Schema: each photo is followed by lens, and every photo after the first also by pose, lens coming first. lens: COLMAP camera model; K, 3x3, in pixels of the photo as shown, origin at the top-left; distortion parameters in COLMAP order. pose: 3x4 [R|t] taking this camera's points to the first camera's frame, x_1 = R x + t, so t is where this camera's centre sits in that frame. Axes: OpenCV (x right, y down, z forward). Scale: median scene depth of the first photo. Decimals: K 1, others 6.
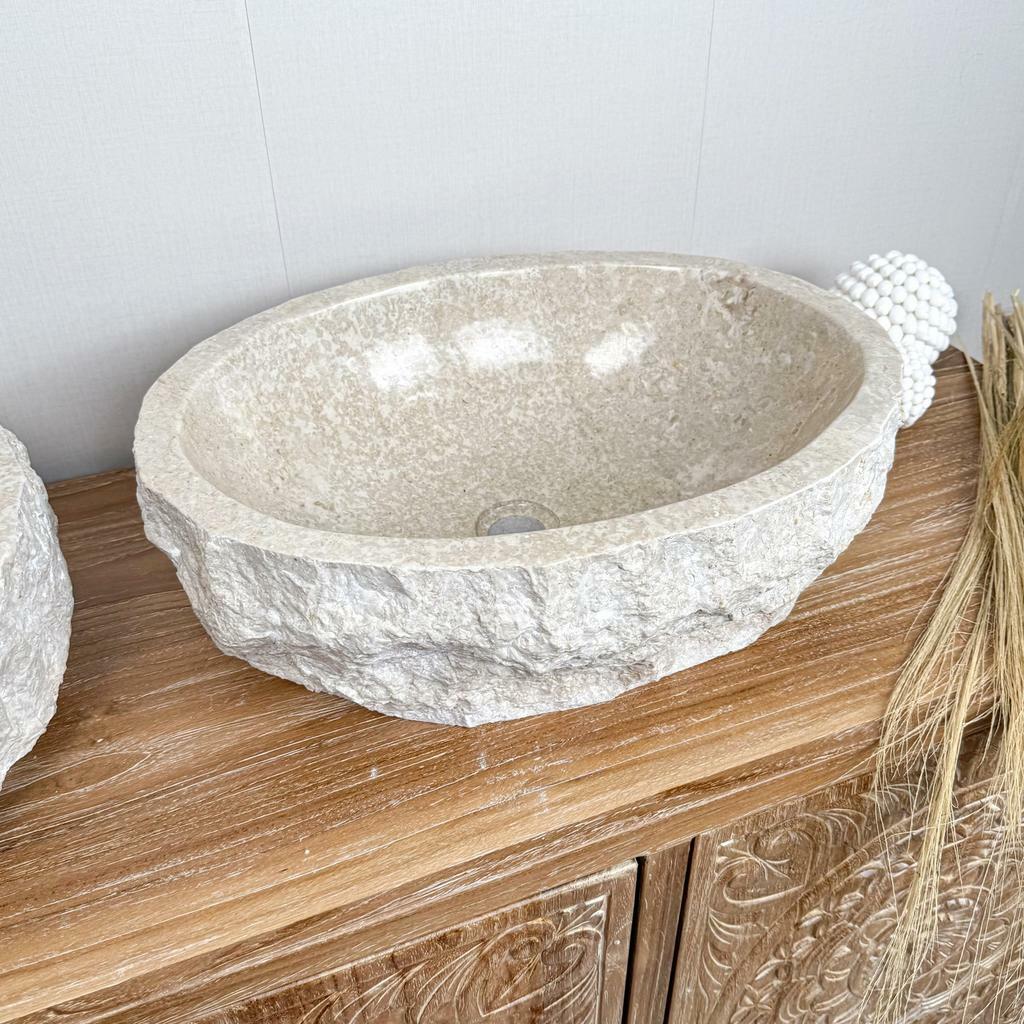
lens RADIAL K [[1052.5, 0, 538.1], [0, 1052.5, 496.2], [0, 0, 1]] dist [-0.036615, 0.000000]
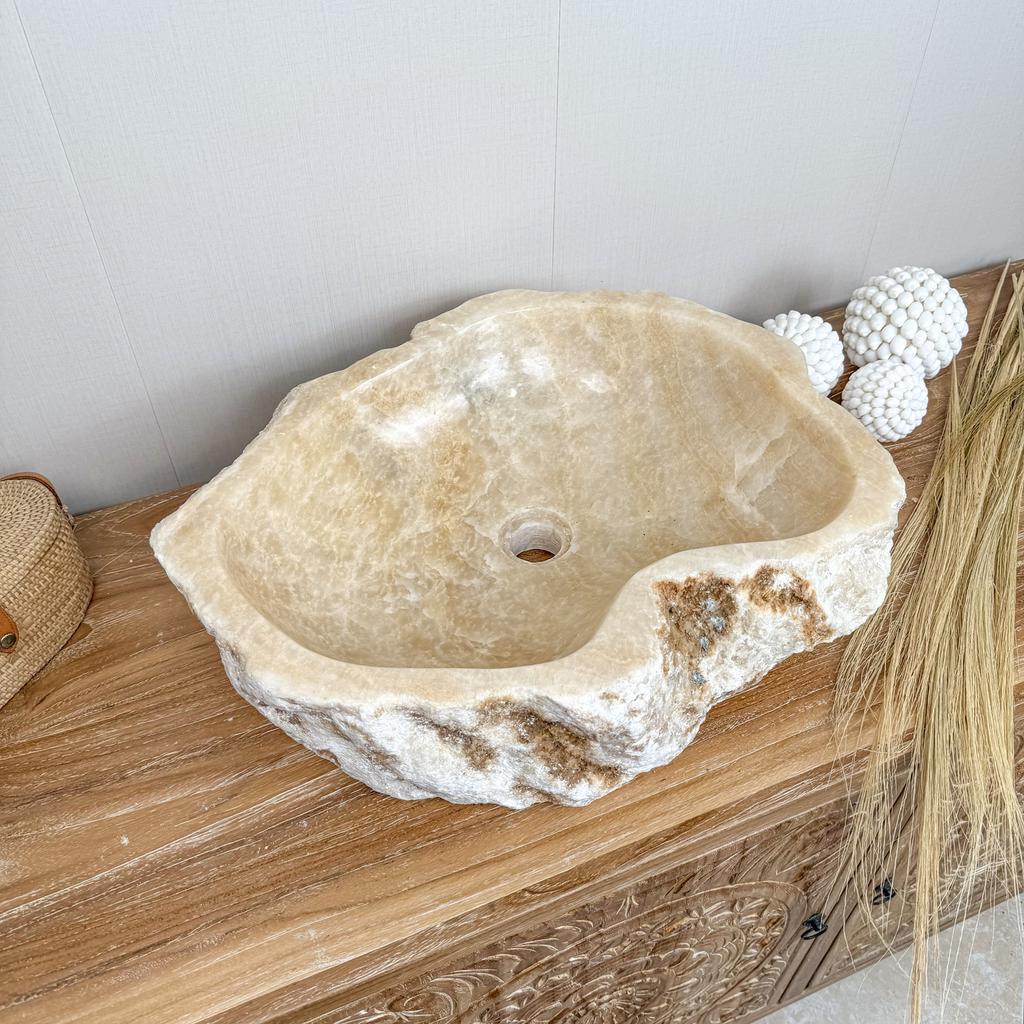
lens RADIAL K [[1006.5, 0, 519.0], [0, 1006.5, 508.0], [0, 0, 1]] dist [-0.040010, 0.000000]
pose [[0.999994, 0.003318, 0.001354, -0.409611], [-0.003510, 0.983165, 0.182685, -0.198031], [-0.000725, -0.182688, 0.983171, -0.165150]]
